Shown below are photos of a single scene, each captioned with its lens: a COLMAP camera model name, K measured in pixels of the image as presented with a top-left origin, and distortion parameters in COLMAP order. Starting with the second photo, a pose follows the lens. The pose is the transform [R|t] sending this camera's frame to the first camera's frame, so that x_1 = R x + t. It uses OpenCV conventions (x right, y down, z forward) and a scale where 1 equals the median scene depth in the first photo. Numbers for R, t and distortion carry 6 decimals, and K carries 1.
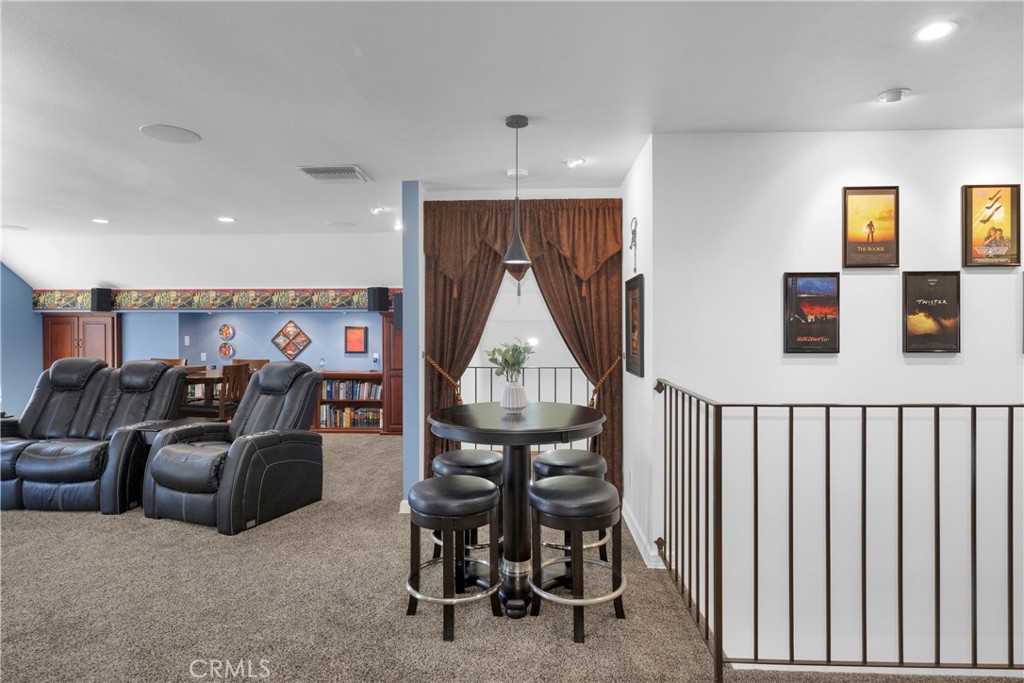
lens RADIAL K [[546.9, 0, 512.0], [0, 546.9, 341.5], [0, 0, 1]] dist [0.000338, -0.000028]
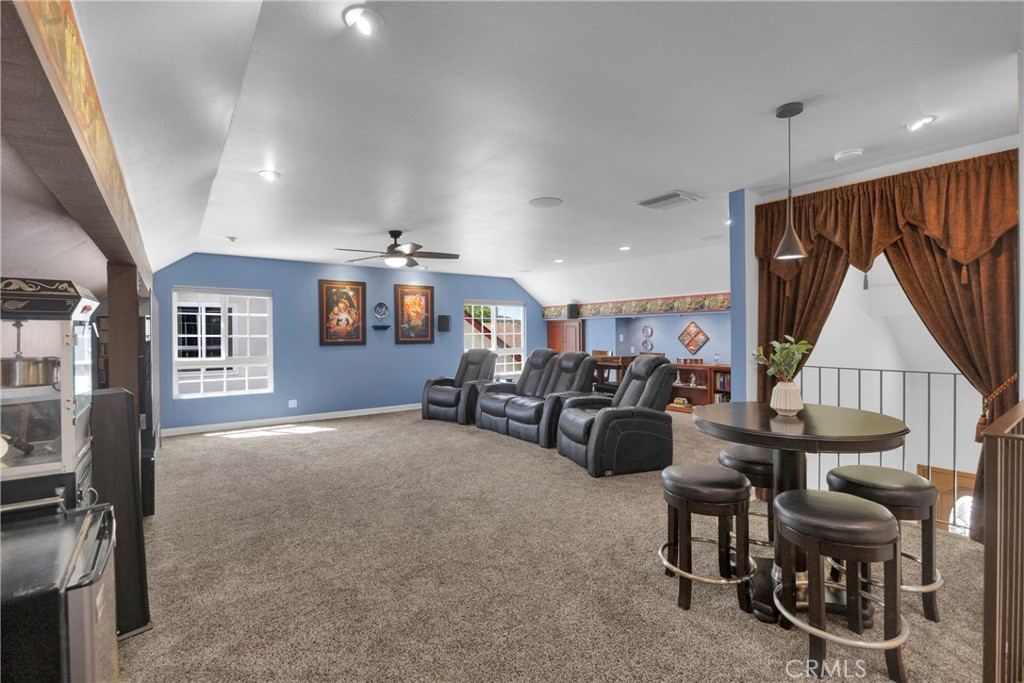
lens RADIAL K [[456.6, 0, 512.0], [0, 456.6, 341.5], [0, 0, 1]] dist [-0.001307, -0.000360]
pose [[0.643984, 0.009441, -0.764980, 0.207848], [-0.004468, 0.999953, 0.008579, -0.001999], [0.765026, -0.002106, 0.643996, 0.076711]]
